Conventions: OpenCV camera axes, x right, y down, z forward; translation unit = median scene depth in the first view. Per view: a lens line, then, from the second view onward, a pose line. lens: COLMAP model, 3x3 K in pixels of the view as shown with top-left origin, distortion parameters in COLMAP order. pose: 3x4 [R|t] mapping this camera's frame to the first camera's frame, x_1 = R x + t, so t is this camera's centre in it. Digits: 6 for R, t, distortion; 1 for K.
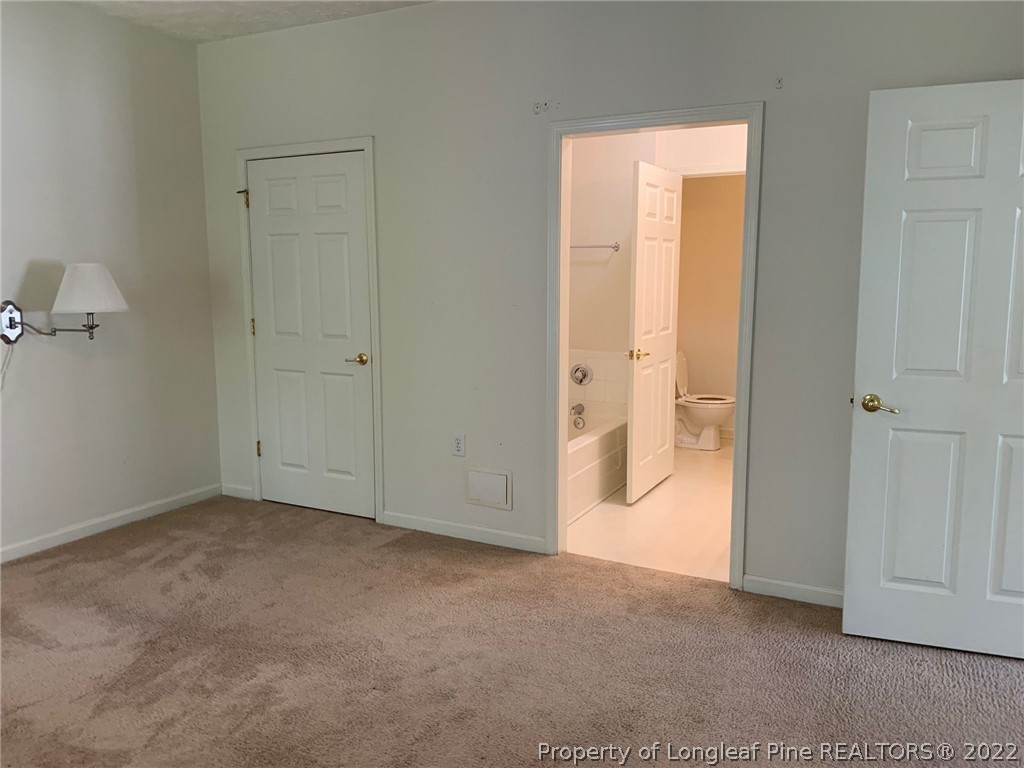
lens RADIAL K [[775.7, 0, 501.6], [0, 775.7, 383.7], [0, 0, 1]] dist [0.015512, -0.013473]
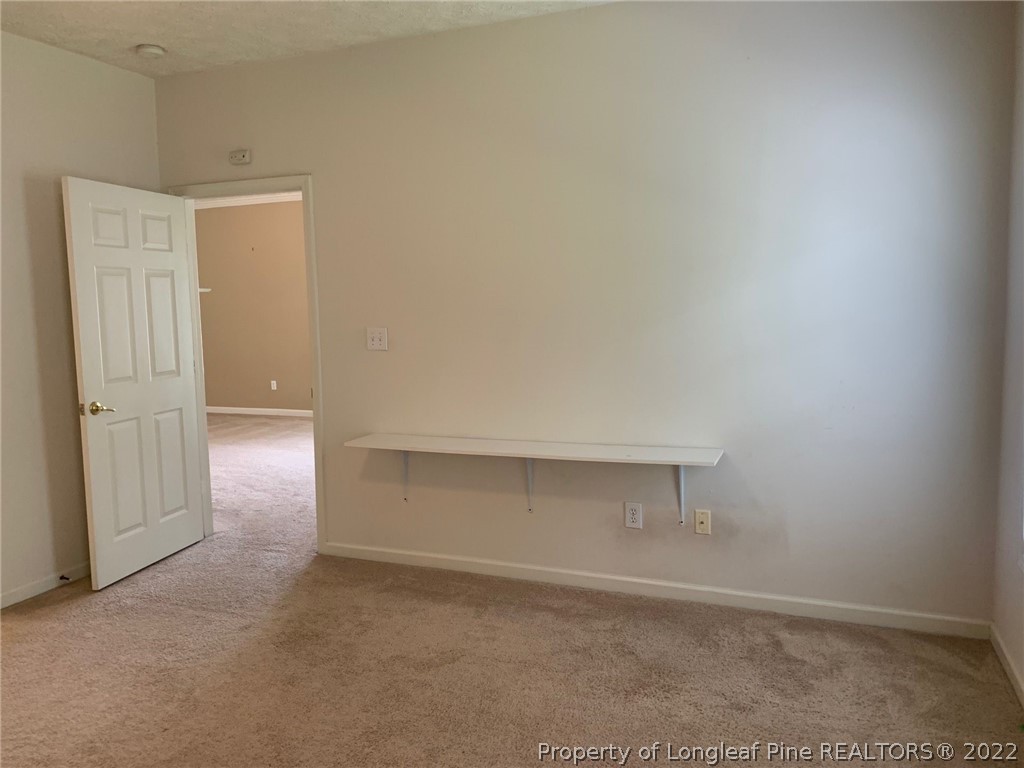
lens RADIAL K [[775.7, 0, 501.6], [0, 775.7, 383.7], [0, 0, 1]] dist [0.015512, -0.013473]
pose [[-0.092409, -0.104405, 0.990232, -0.645874], [0.162111, 0.979642, 0.118416, -0.043301], [-0.982436, 0.171470, -0.073603, 0.286067]]
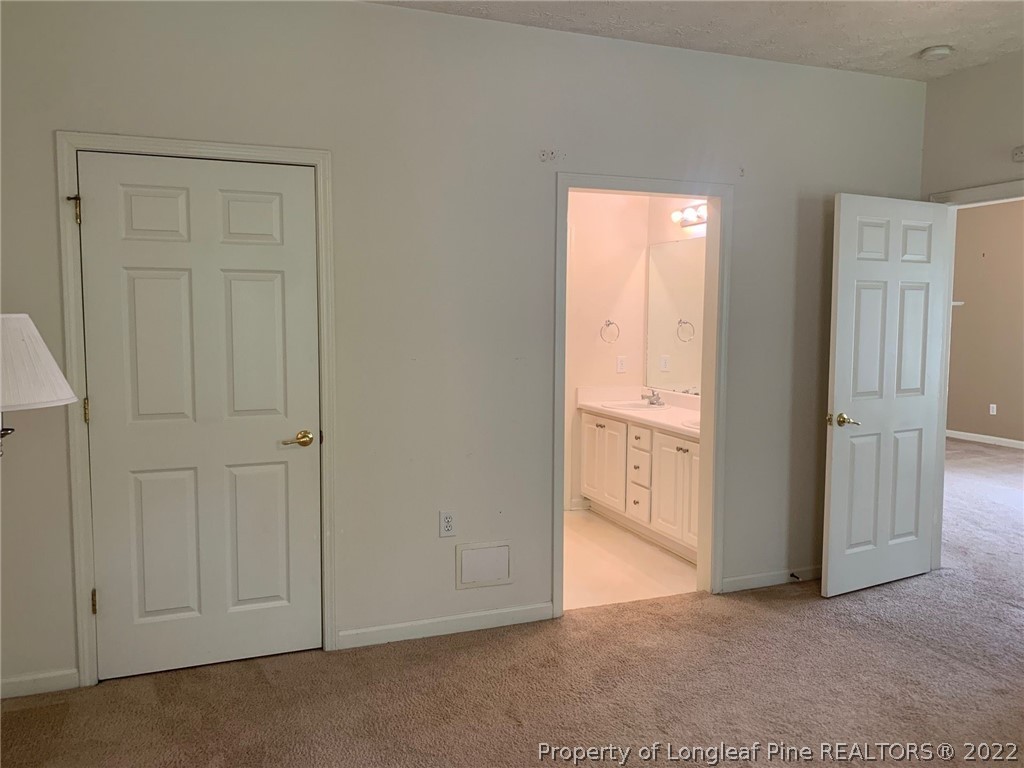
lens RADIAL K [[775.7, 0, 501.6], [0, 775.7, 383.7], [0, 0, 1]] dist [0.015512, -0.013473]
pose [[0.662918, -0.065302, 0.745839, -0.658917], [0.104090, 0.994553, -0.005439, -0.065436], [-0.741421, 0.081240, 0.666104, 0.378011]]
